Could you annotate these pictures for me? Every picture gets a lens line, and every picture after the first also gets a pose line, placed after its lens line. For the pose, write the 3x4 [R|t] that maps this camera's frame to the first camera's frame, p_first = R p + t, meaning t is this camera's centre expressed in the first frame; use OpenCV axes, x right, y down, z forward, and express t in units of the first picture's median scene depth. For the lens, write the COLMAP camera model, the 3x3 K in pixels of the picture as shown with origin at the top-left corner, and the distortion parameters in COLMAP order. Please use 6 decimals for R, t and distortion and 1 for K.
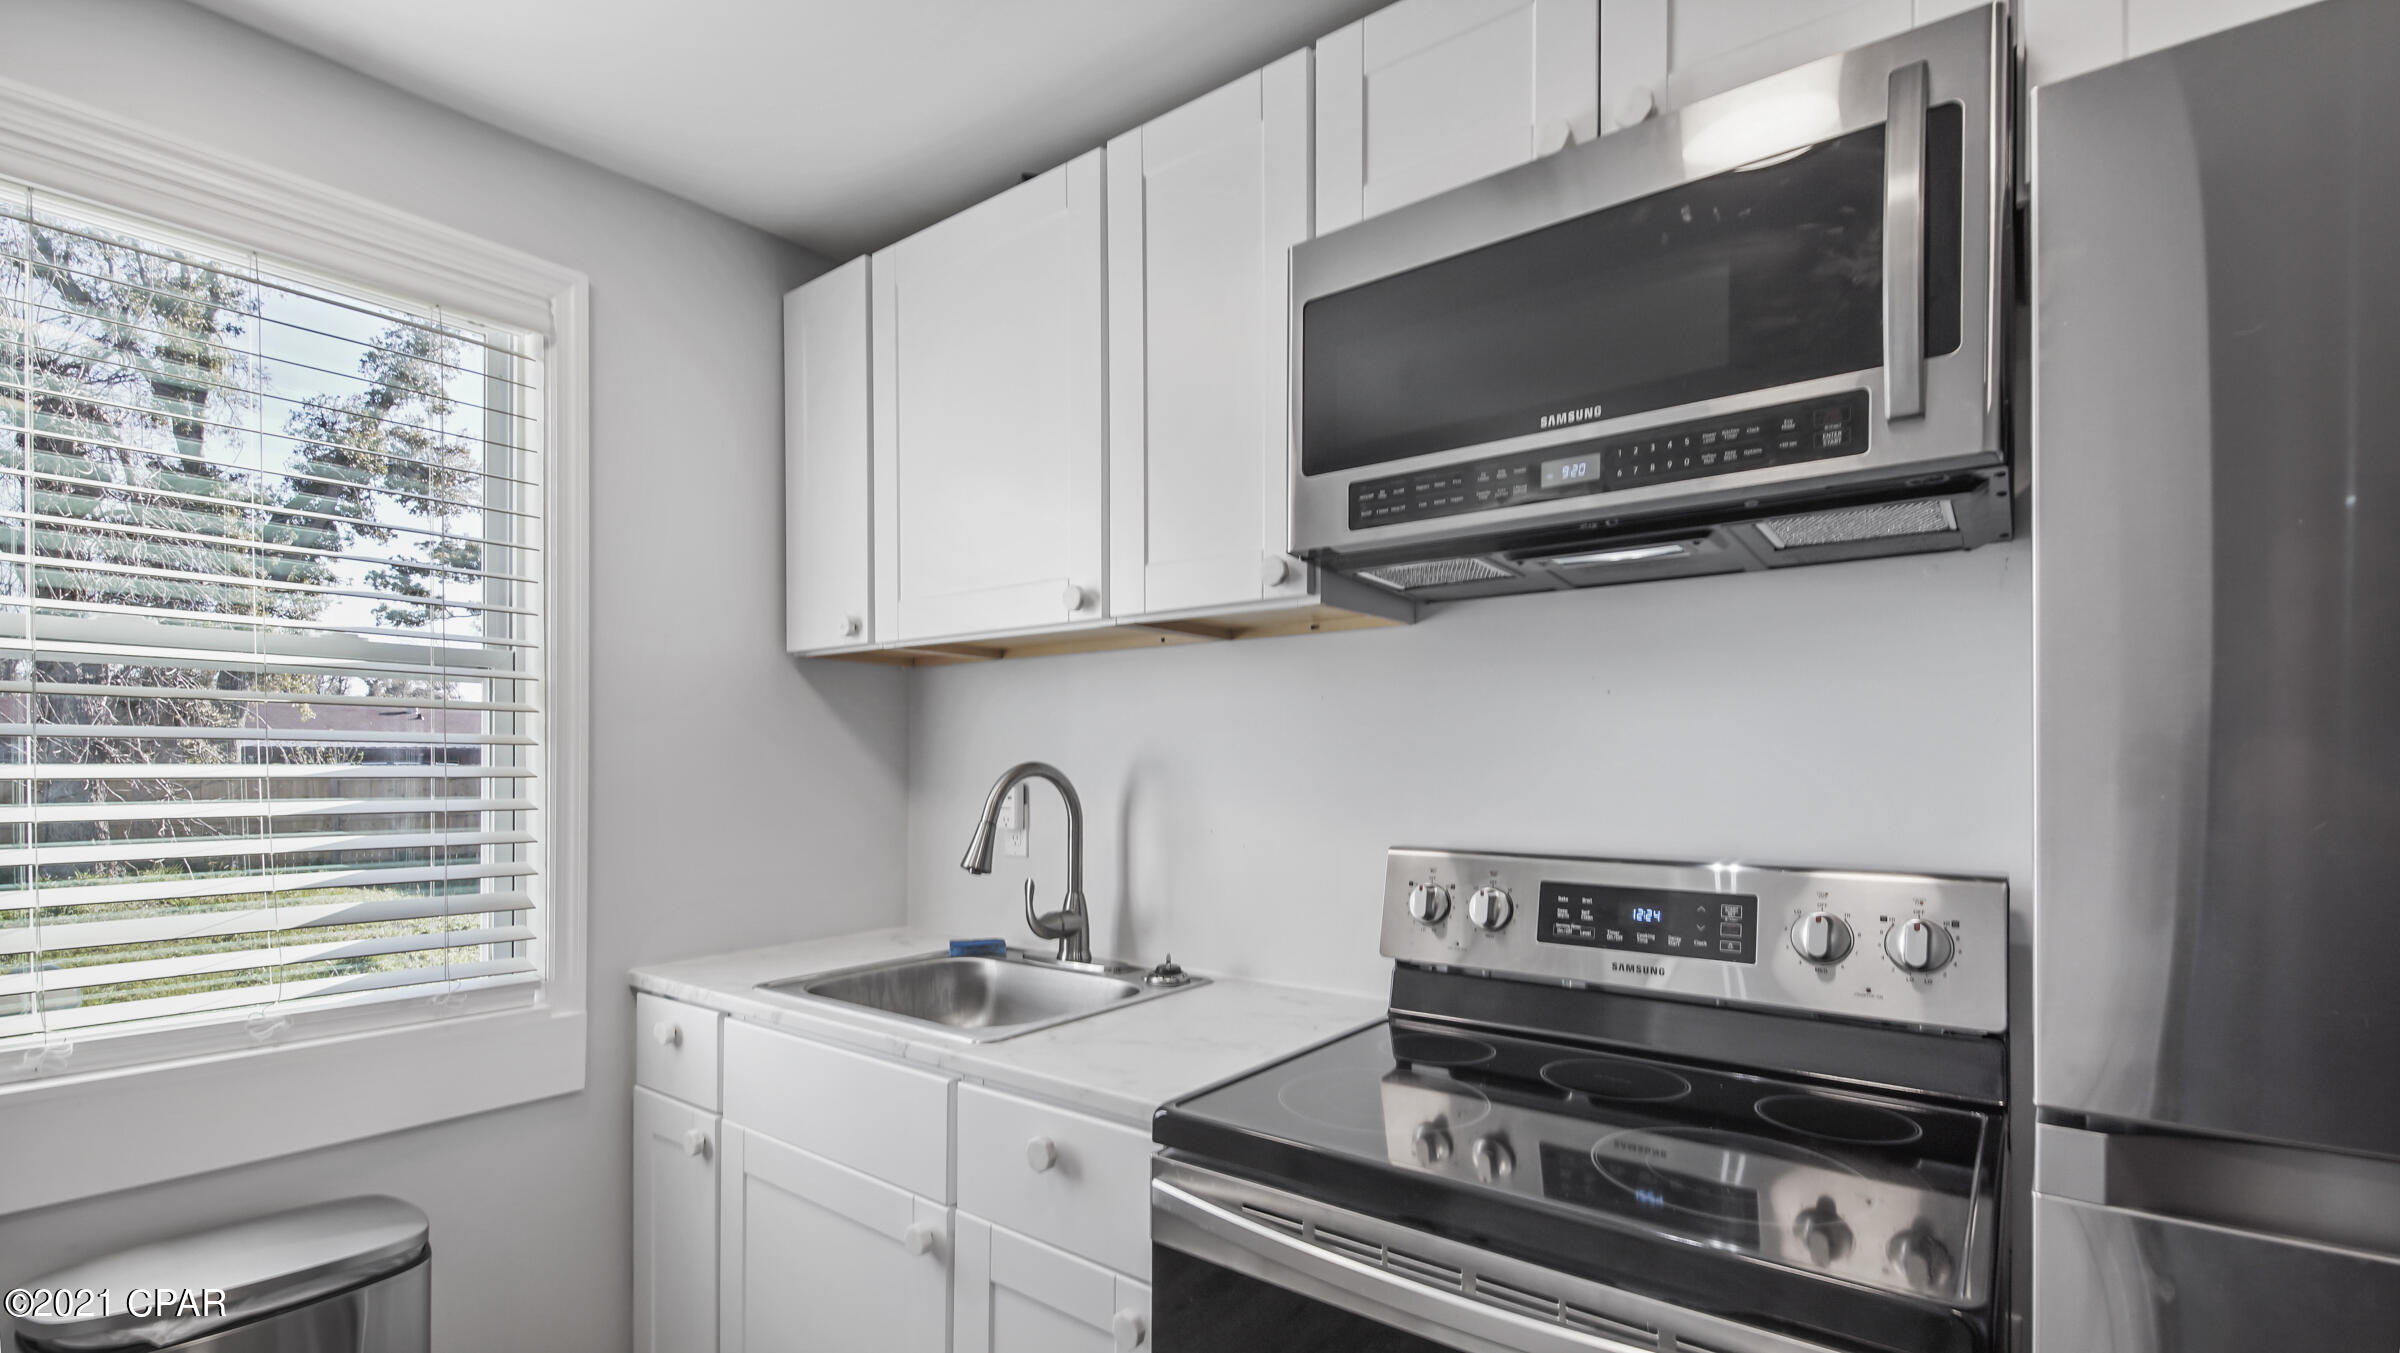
lens RADIAL K [[1011.5, 0, 1204.9], [0, 1011.5, 746.6], [0, 0, 1]] dist [0.021214, -0.014726]
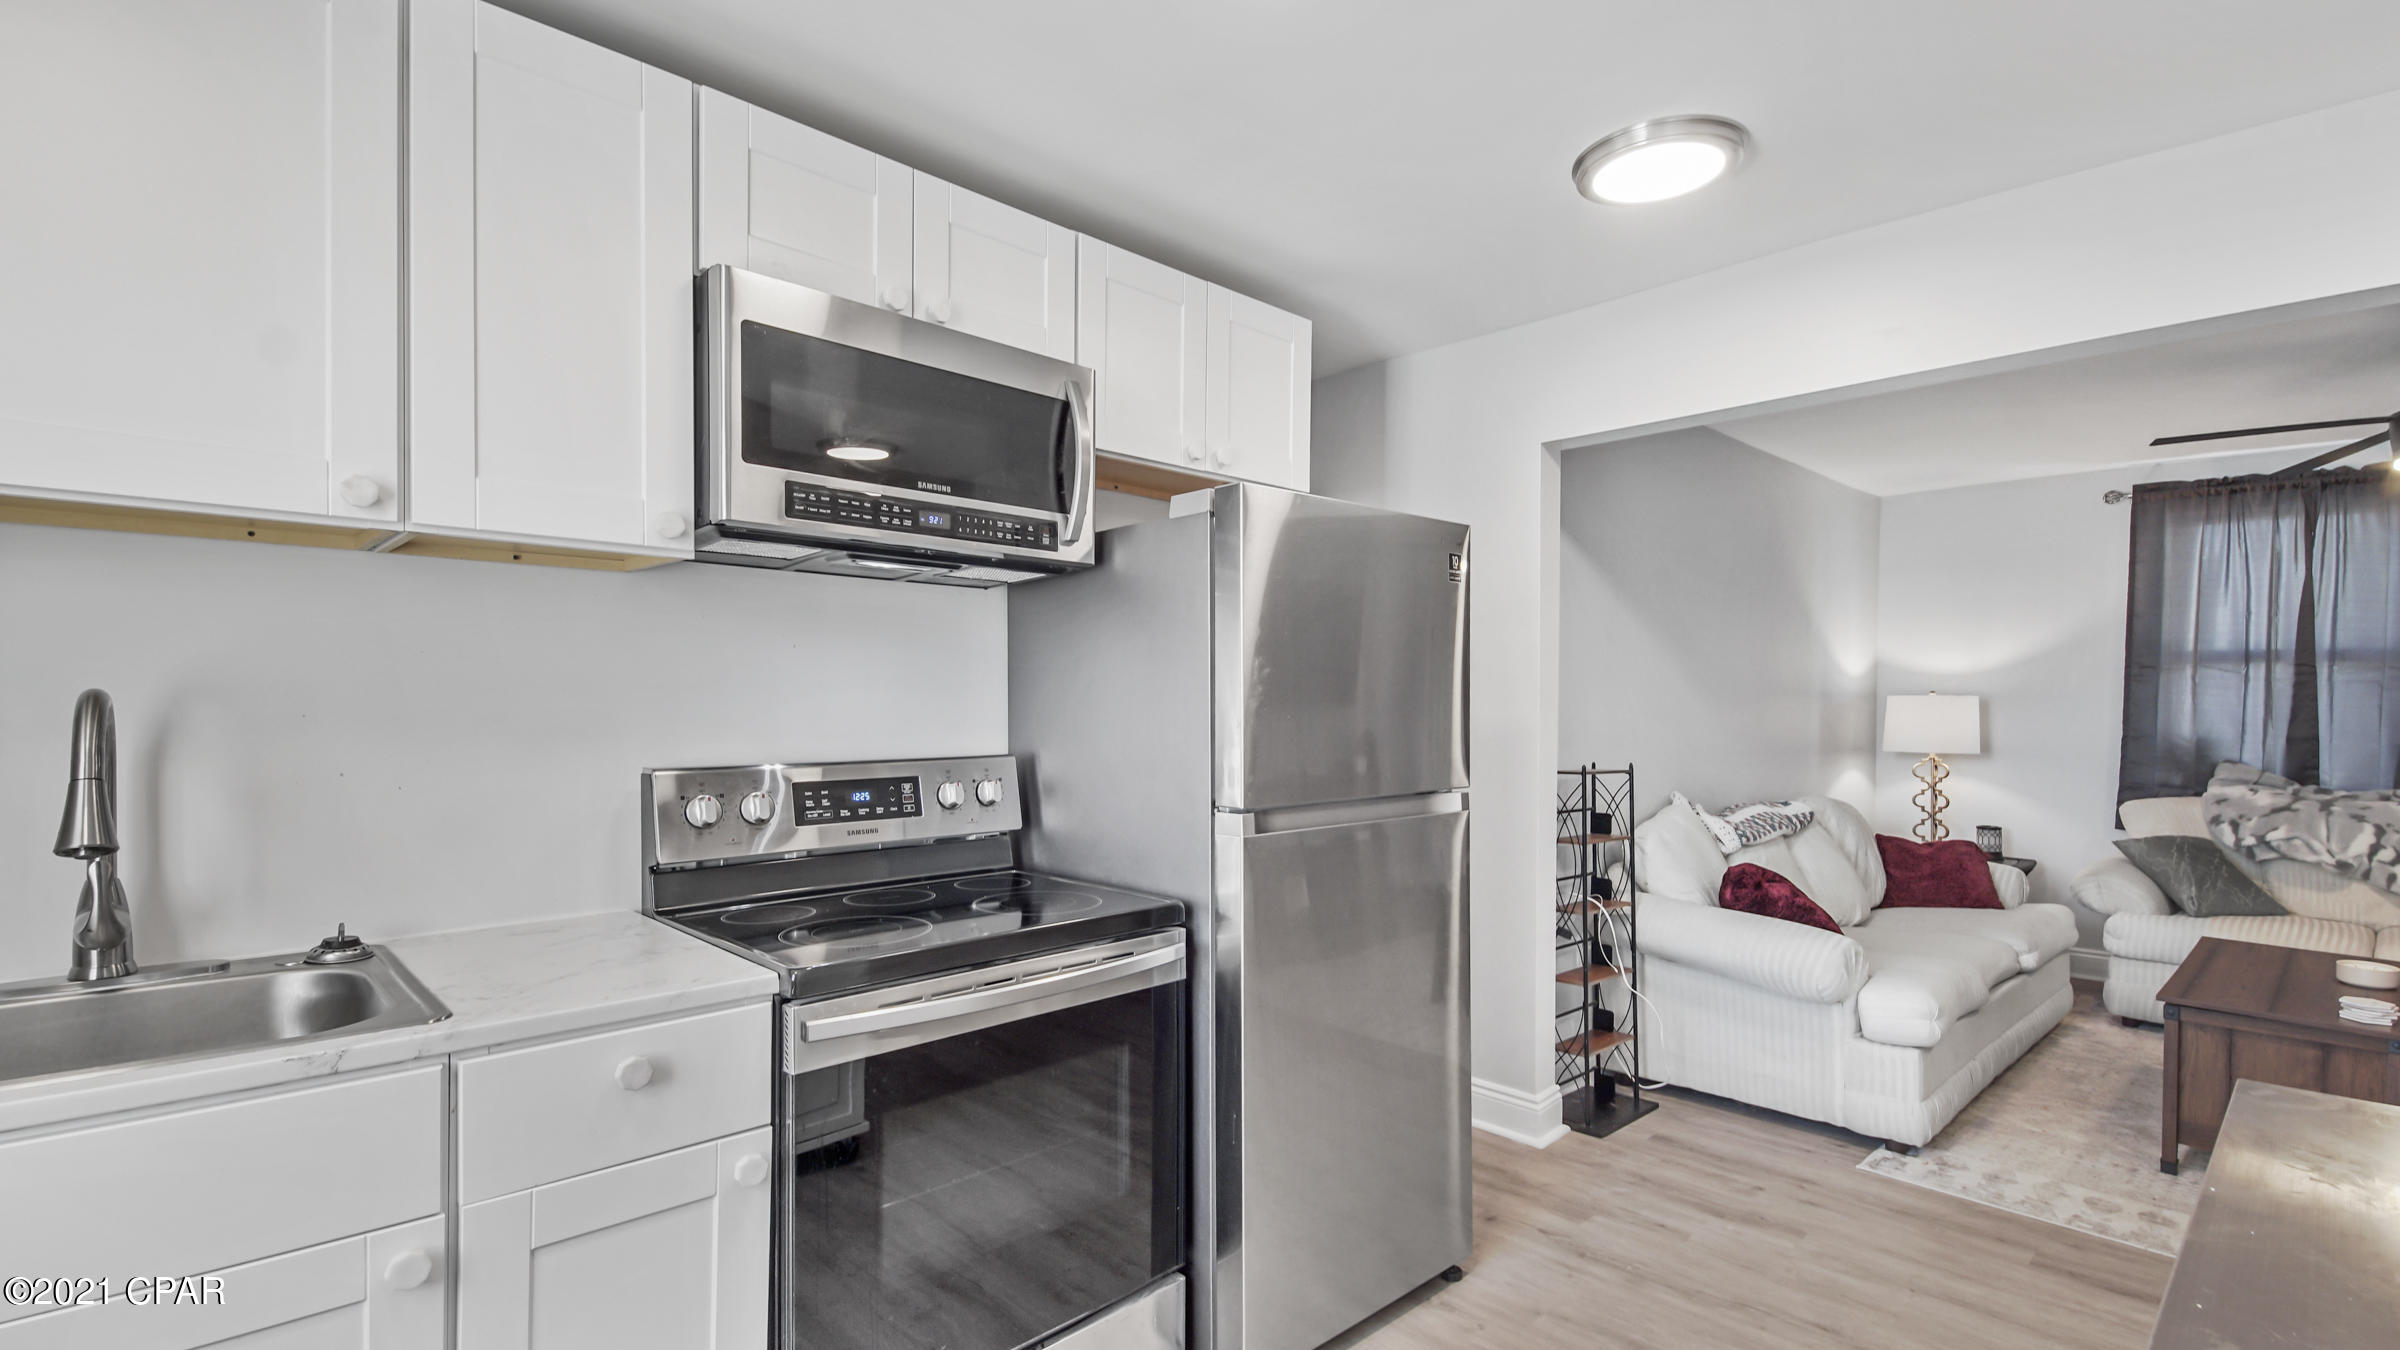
lens RADIAL K [[974.7, 0, 1195.6], [0, 974.7, 659.4], [0, 0, 1]] dist [0.000640, -0.000016]
pose [[0.201348, 0.043558, 0.978551, -0.729987], [-0.023525, 0.998938, -0.039625, 0.005060], [-0.979237, -0.015042, 0.202159, 0.174430]]
